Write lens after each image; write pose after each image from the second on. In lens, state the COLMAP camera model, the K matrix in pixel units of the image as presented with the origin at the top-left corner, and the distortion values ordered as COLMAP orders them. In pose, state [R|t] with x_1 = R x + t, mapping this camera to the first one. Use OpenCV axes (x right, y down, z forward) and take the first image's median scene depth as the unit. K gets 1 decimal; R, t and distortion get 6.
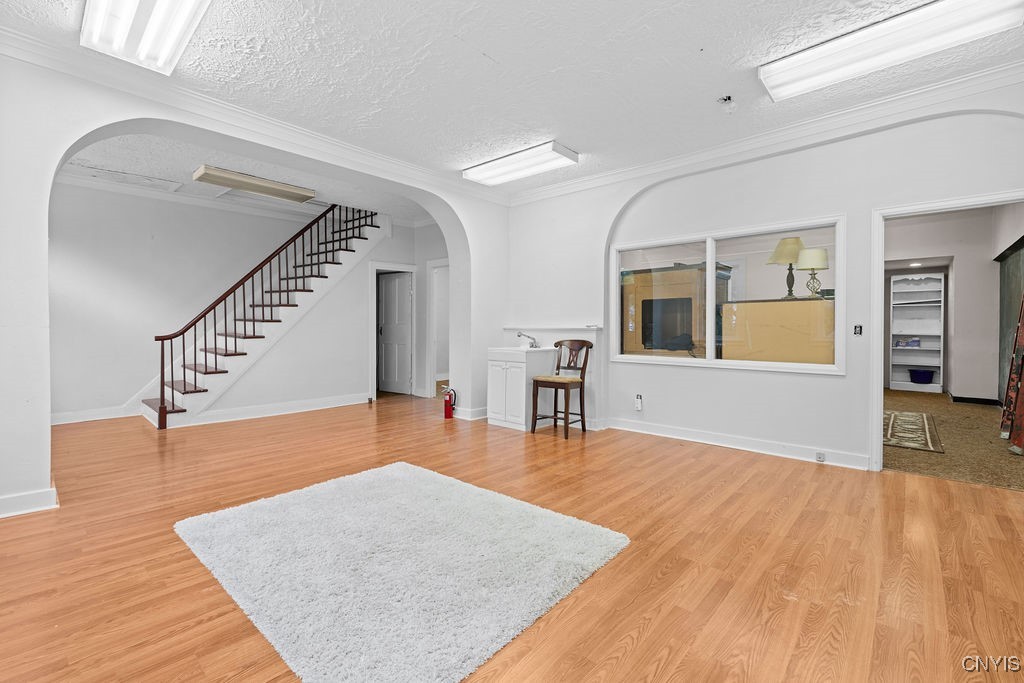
lens RADIAL K [[441.8, 0, 500.1], [0, 441.8, 330.4], [0, 0, 1]] dist [-0.000164, -0.000318]
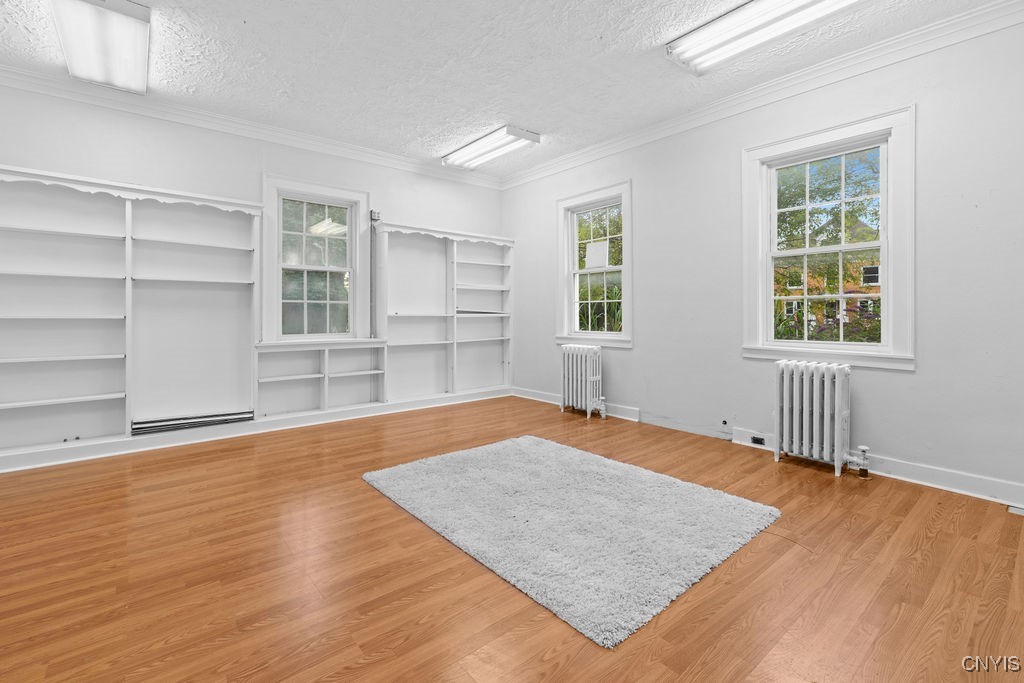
lens RADIAL K [[452.4, 0, 507.0], [0, 452.4, 322.3], [0, 0, 1]] dist [0.001296, -0.000149]
pose [[-0.991048, -0.003950, 0.133444, -0.150527], [-0.000545, 0.999674, 0.025545, -0.001928], [-0.133502, 0.025244, -0.990727, 1.143790]]
